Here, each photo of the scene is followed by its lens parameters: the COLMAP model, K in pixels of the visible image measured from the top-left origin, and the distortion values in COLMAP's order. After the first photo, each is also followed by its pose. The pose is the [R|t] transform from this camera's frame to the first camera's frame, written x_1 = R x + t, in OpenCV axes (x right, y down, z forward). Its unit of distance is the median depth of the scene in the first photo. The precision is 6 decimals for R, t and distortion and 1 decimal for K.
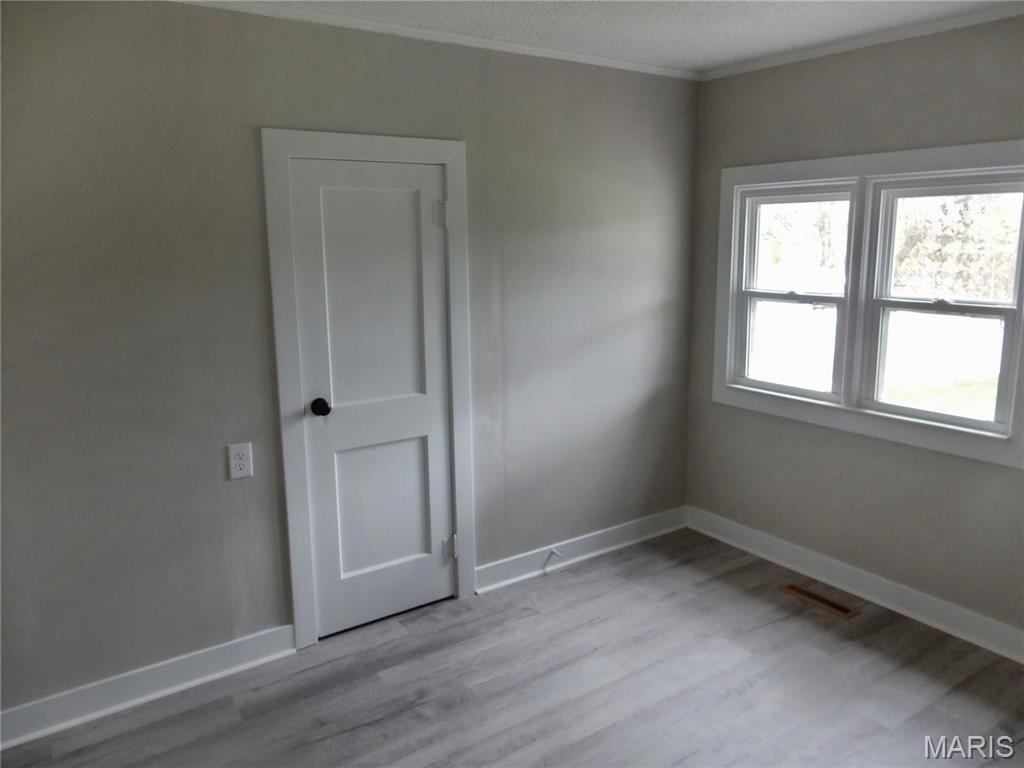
lens RADIAL K [[762.1, 0, 522.2], [0, 762.1, 385.0], [0, 0, 1]] dist [-0.007071, 0.012040]
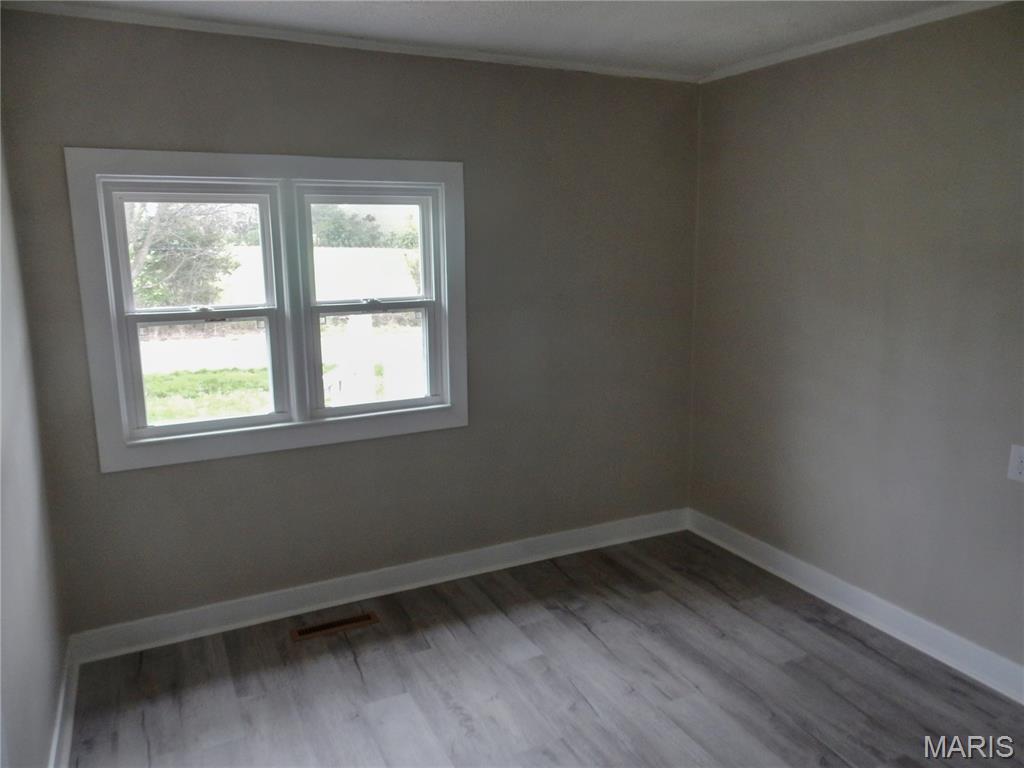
lens RADIAL K [[762.1, 0, 513.1], [0, 762.1, 381.3], [0, 0, 1]] dist [-0.007071, 0.012040]
pose [[0.139120, -0.178781, 0.974003, -0.446205], [0.197851, 0.968756, 0.149558, -0.109068], [-0.970310, 0.171901, 0.170145, 0.572887]]
